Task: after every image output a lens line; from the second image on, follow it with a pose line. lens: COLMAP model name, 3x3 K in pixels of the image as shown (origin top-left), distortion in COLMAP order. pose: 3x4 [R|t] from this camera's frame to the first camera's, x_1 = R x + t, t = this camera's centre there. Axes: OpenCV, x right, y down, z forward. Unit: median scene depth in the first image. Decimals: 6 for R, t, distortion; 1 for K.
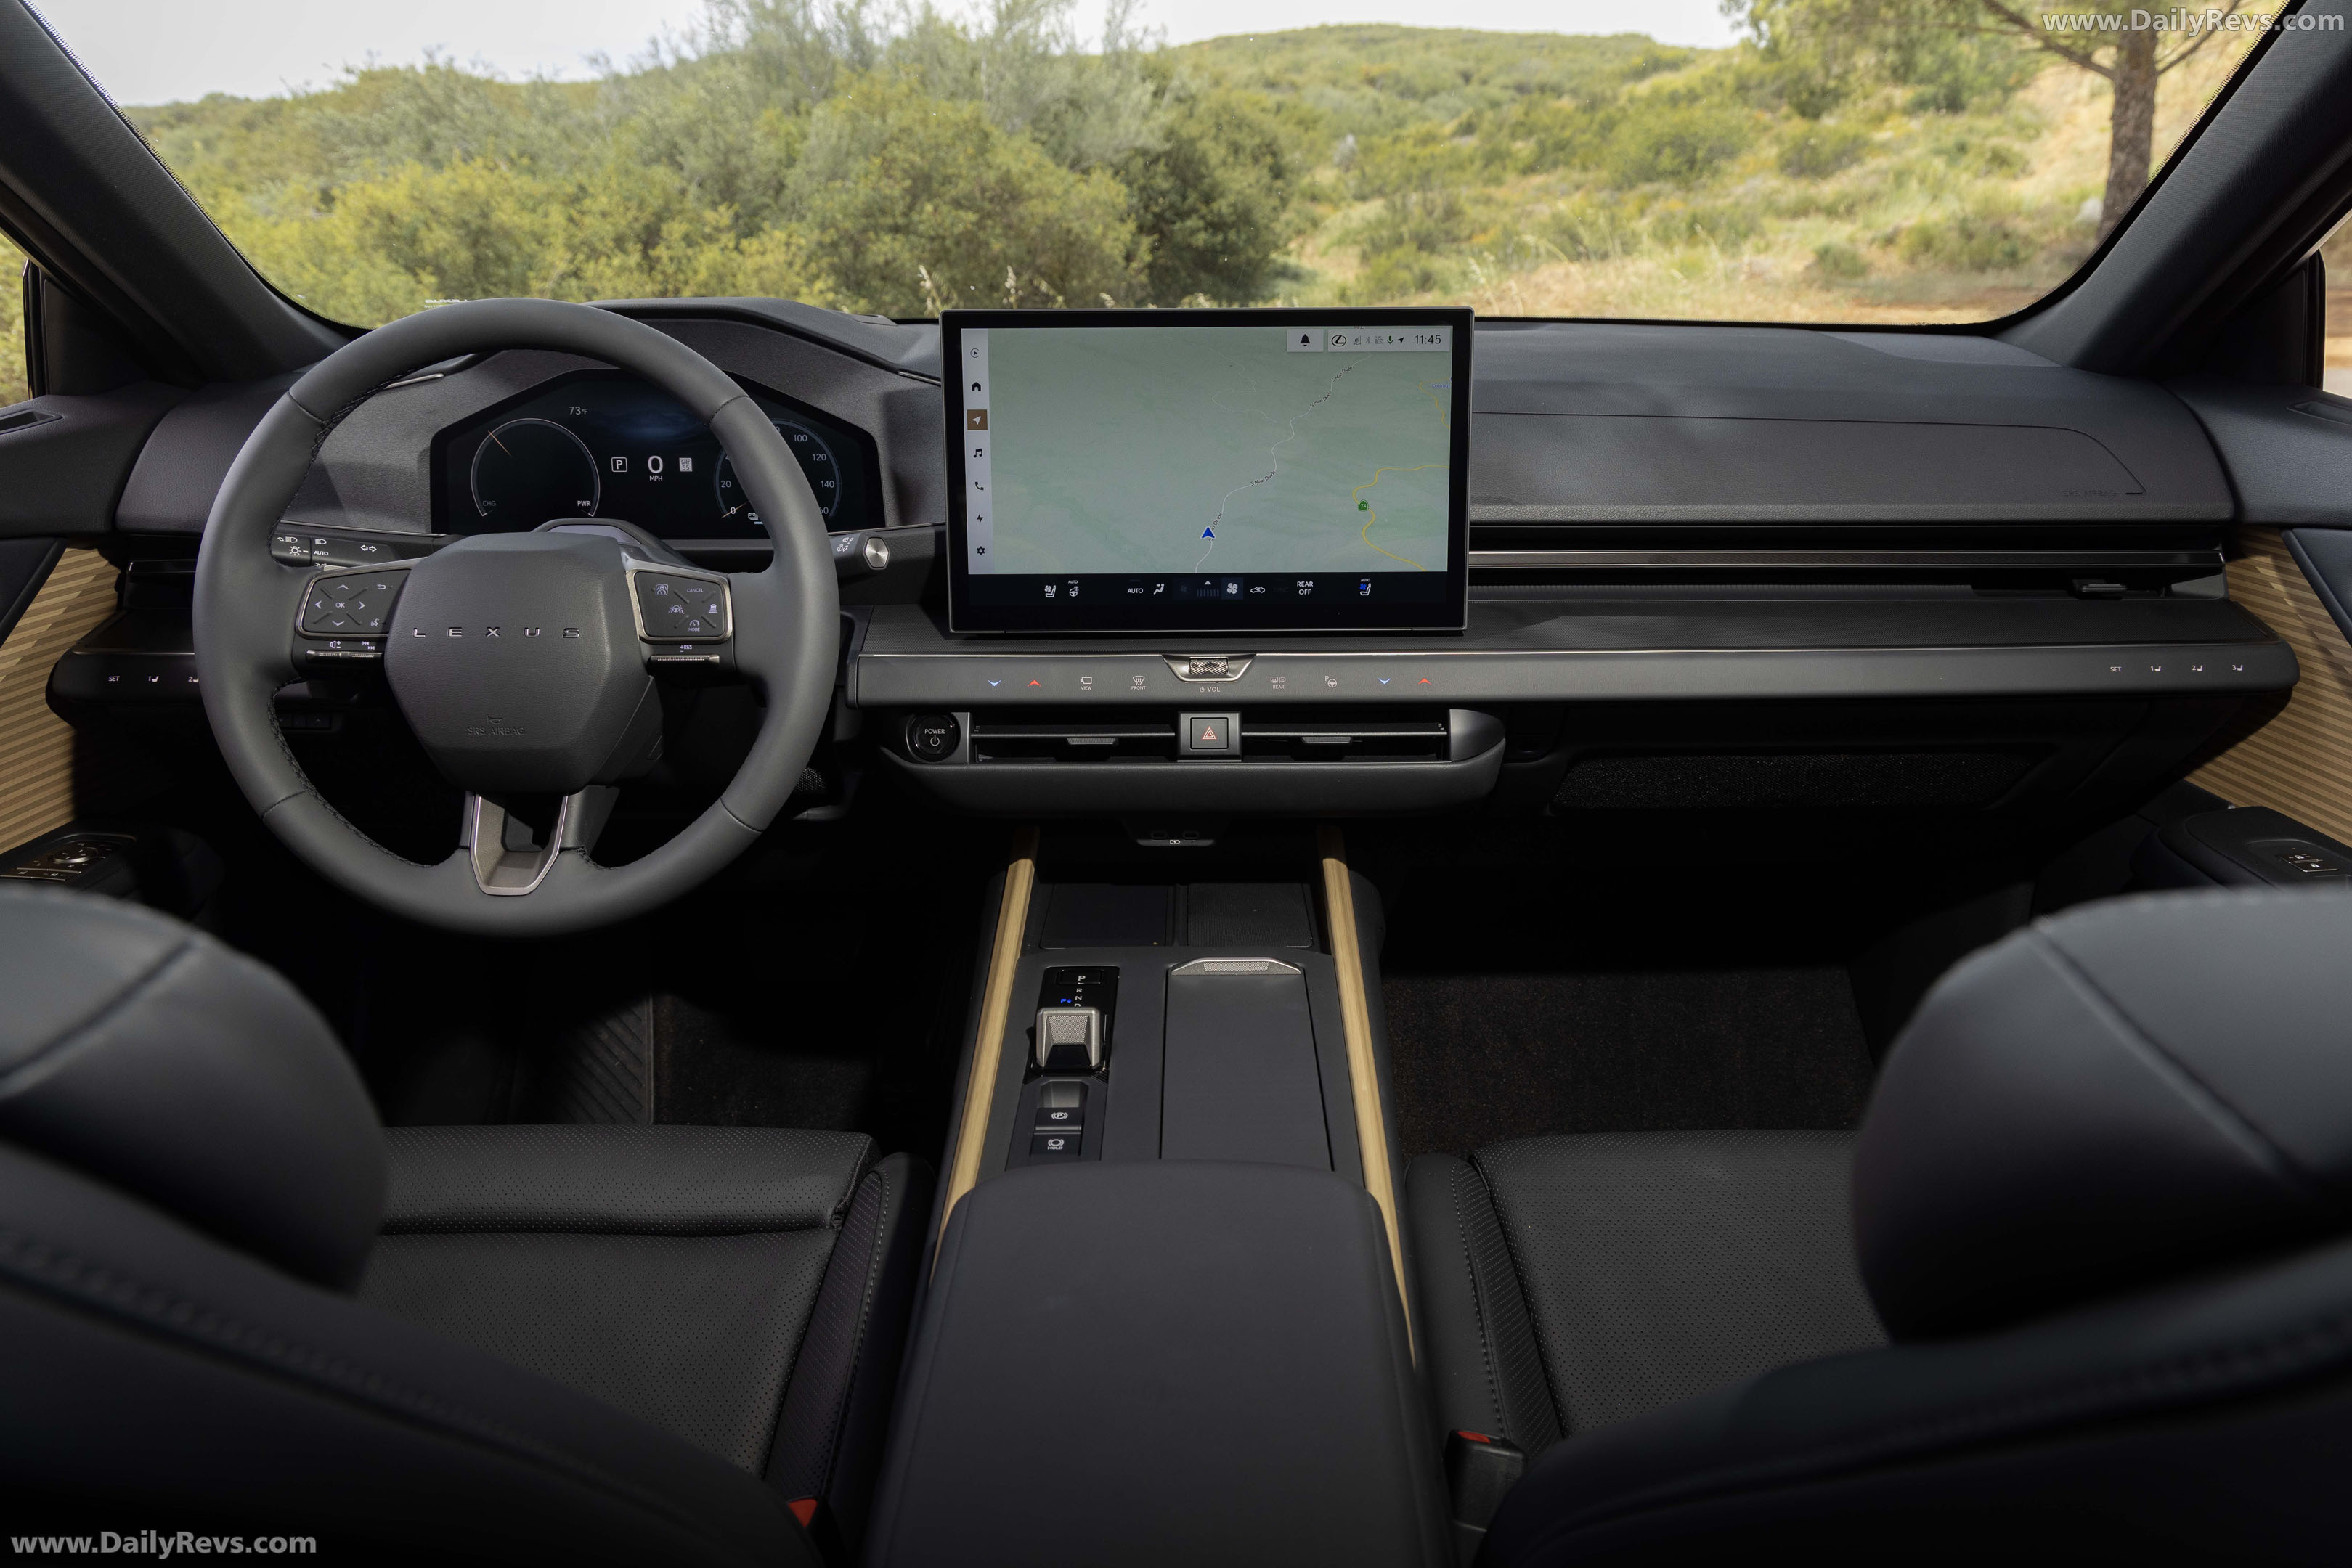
lens RADIAL K [[1574.6, 0, 1176.0], [0, 1574.6, 784.0], [0, 0, 1]] dist [0.009337, 0.001083]
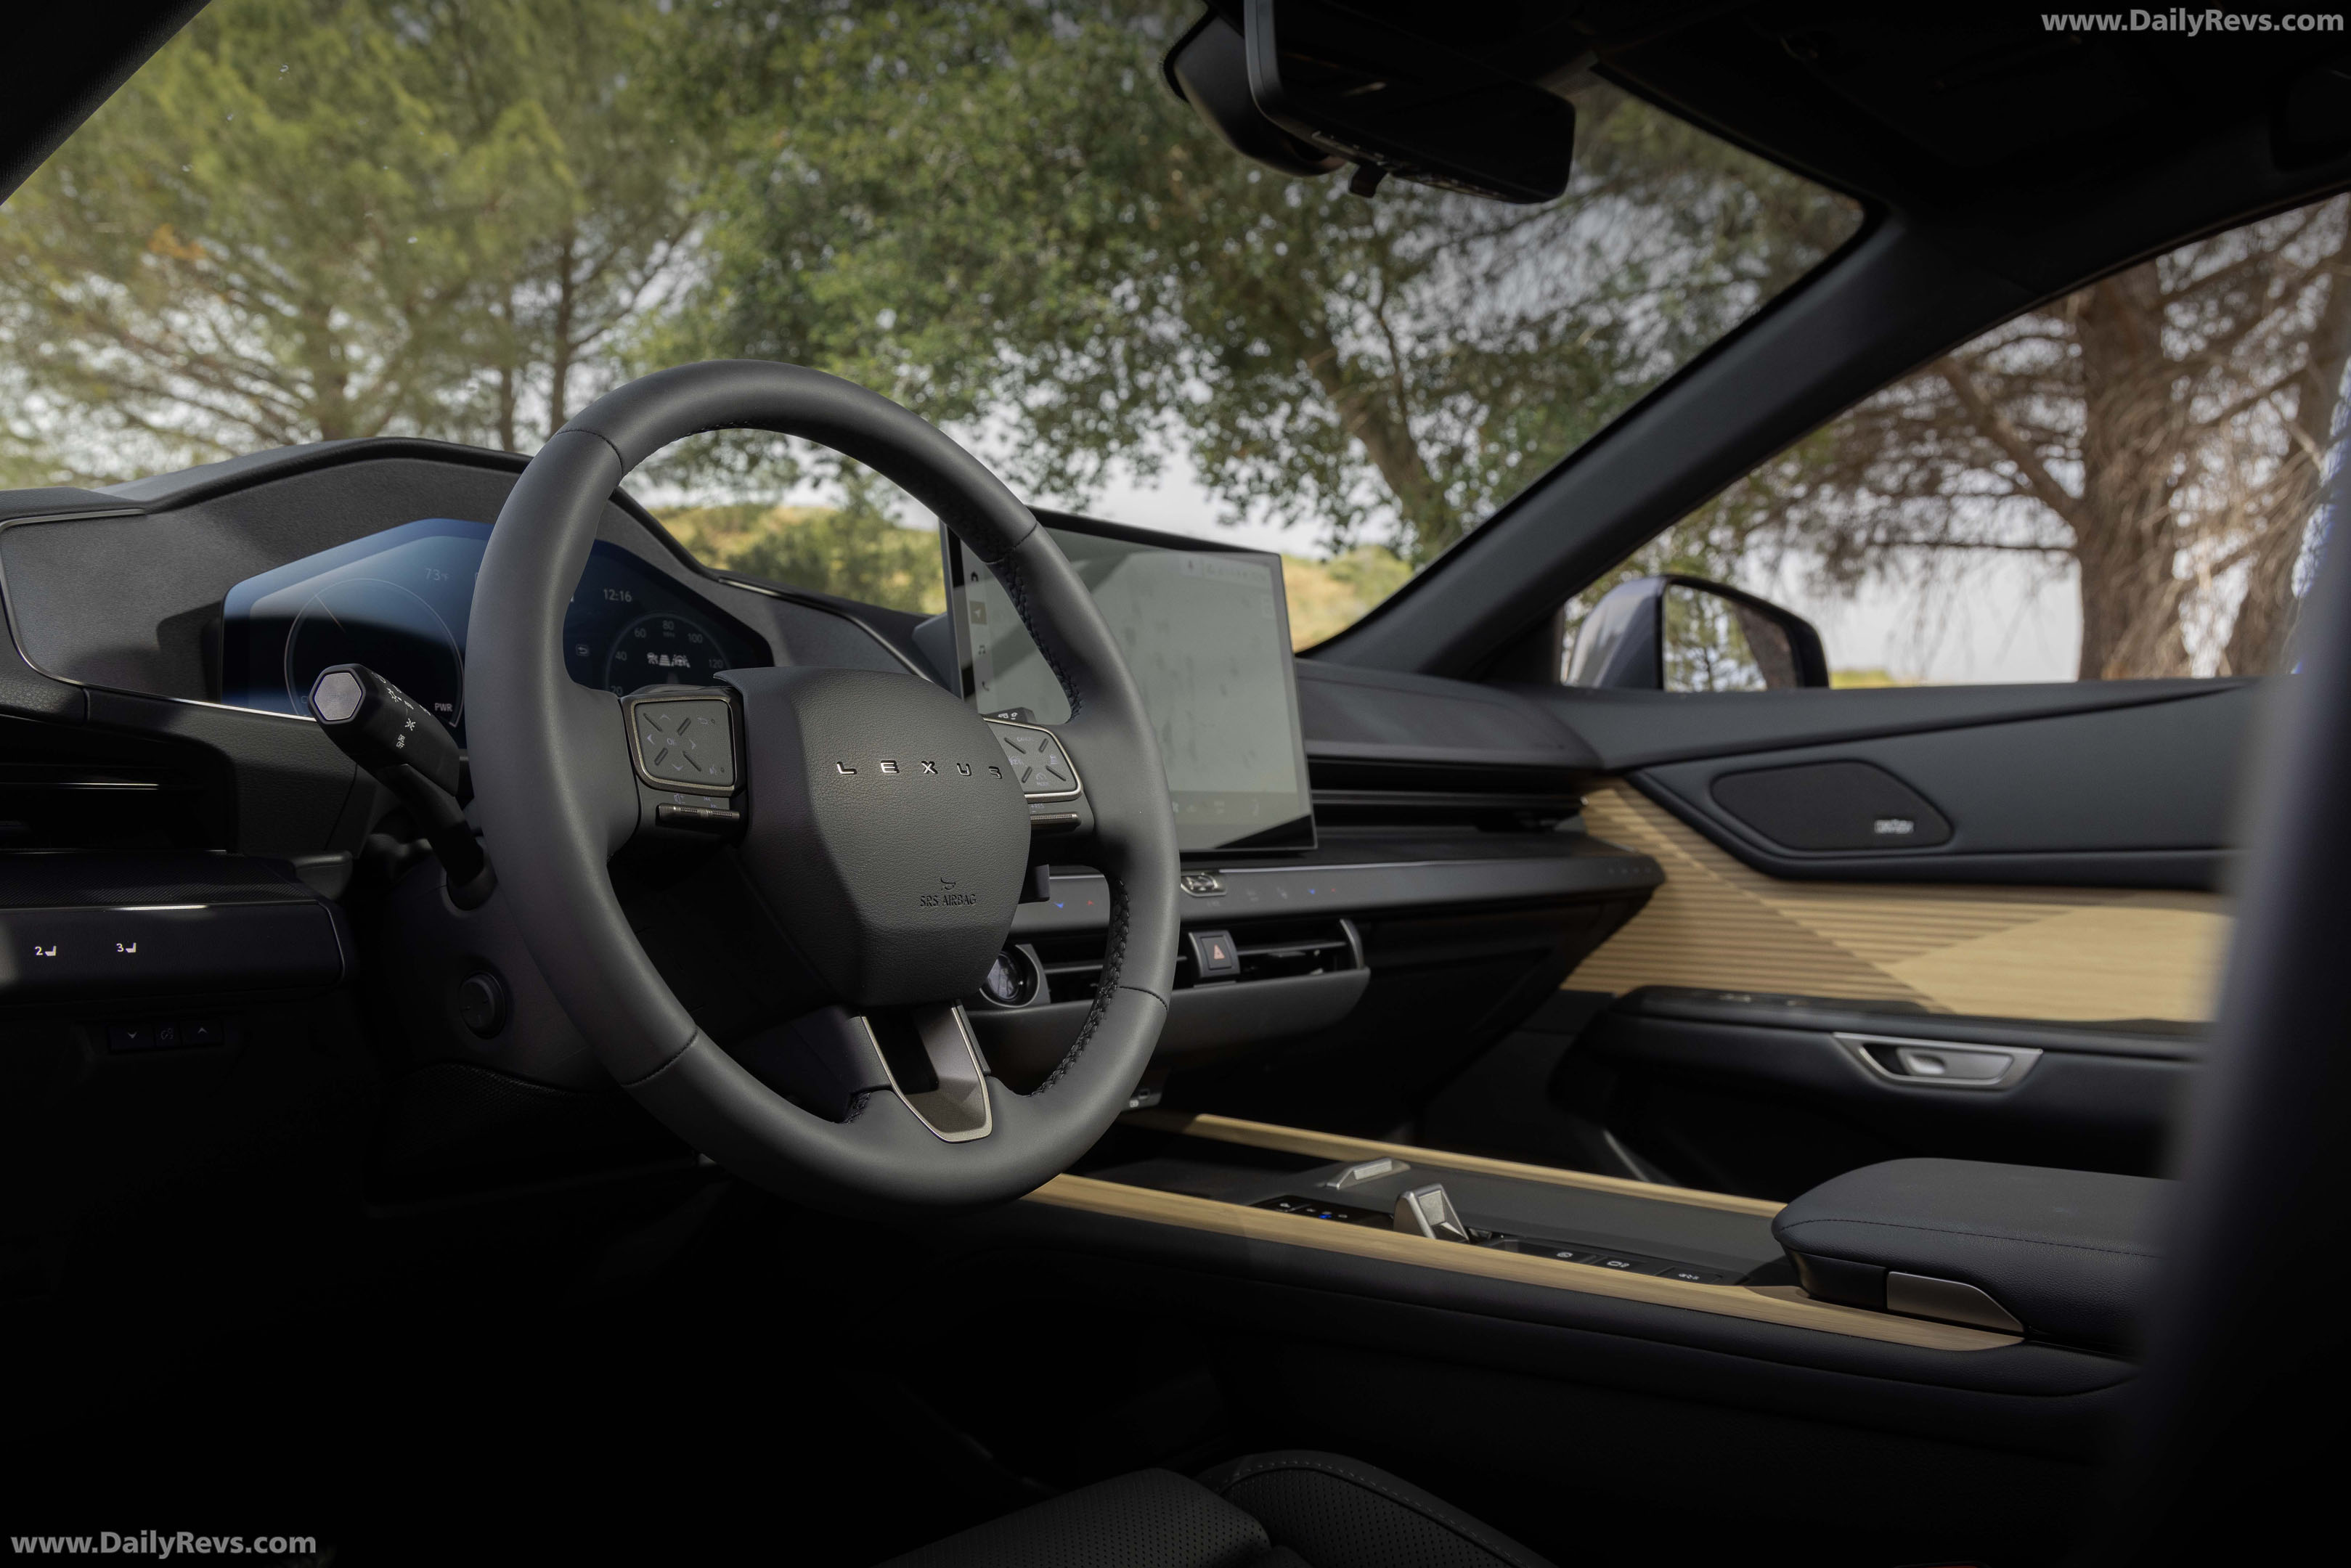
lens RADIAL K [[2048.6, 0, 1175.5], [0, 2048.6, 784.0], [0, 0, 1]] dist [0.006644, 0.001731]
pose [[0.596400, 0.016065, 0.802527, -0.946789], [0.248080, 0.947162, -0.203321, 0.110098], [-0.763389, 0.320352, 0.560902, 0.317002]]
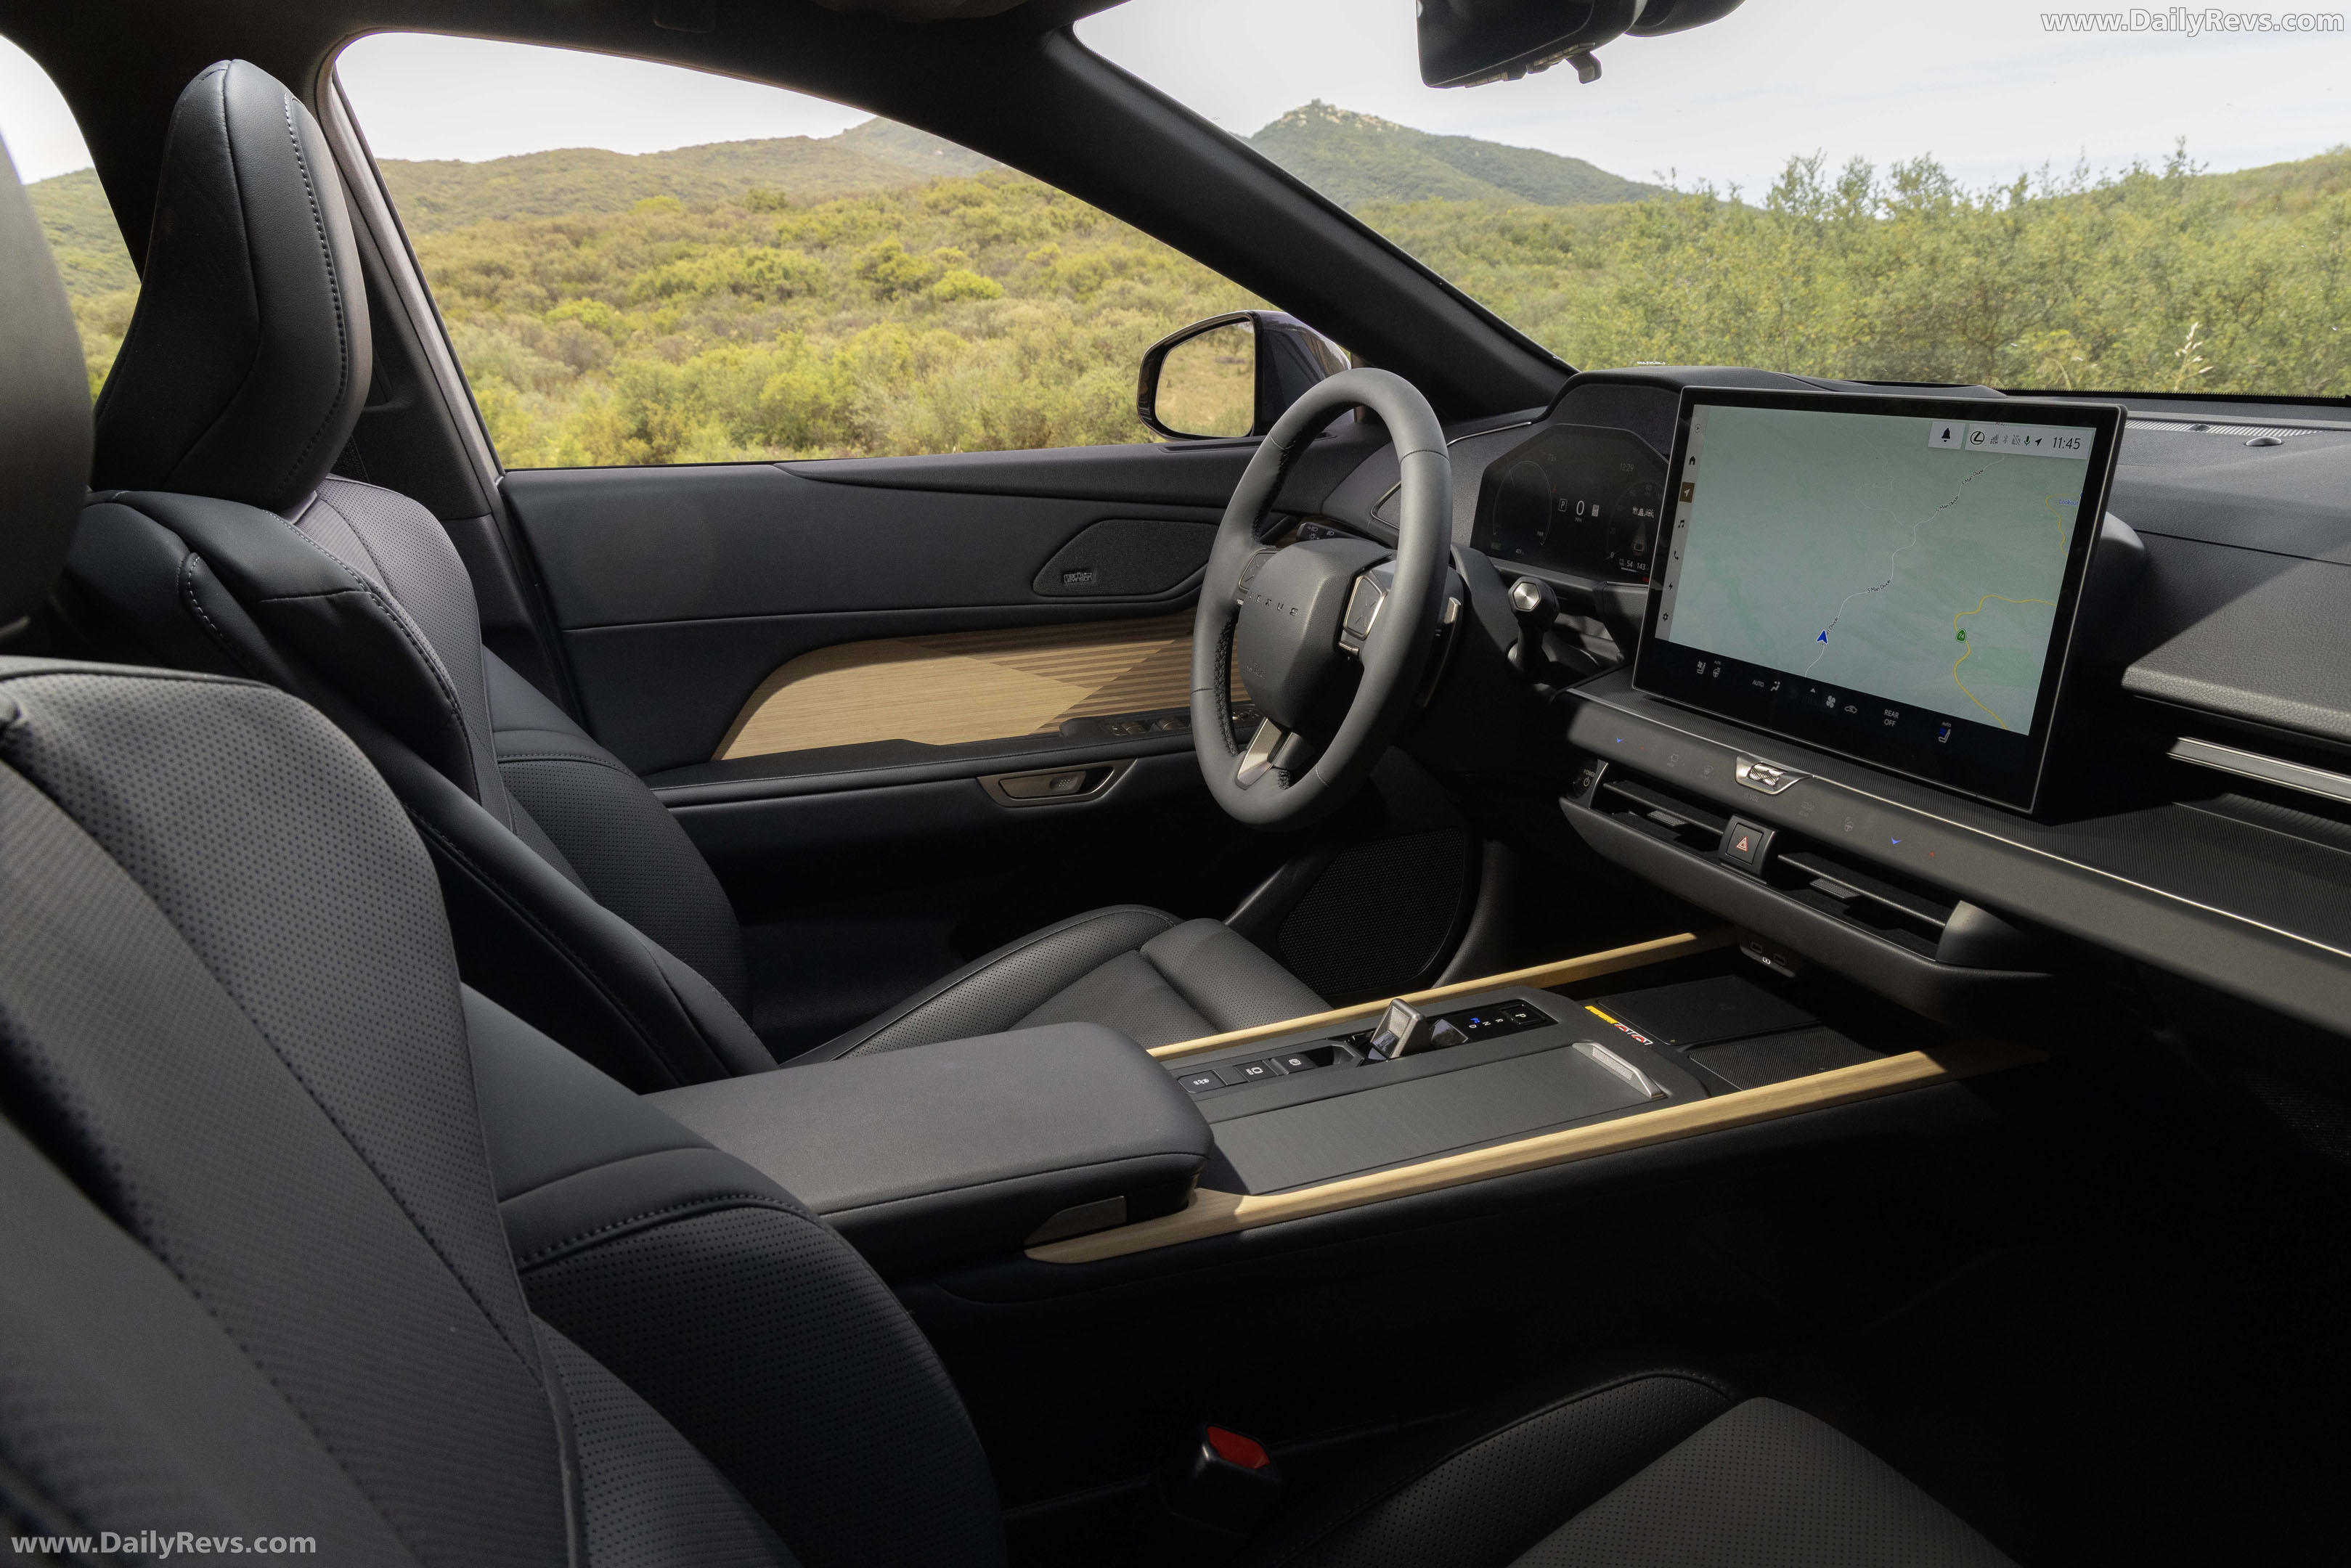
lens RADIAL K [[1683.8, 0, 1242.2], [0, 1683.8, 791.2], [0, 0, 1]] dist [0.000055, 0.060030]
pose [[0.387895, 0.248751, -0.887502, 0.778891], [-0.278109, 0.949602, 0.144605, -0.122397], [0.878745, 0.190731, 0.437526, 0.296179]]
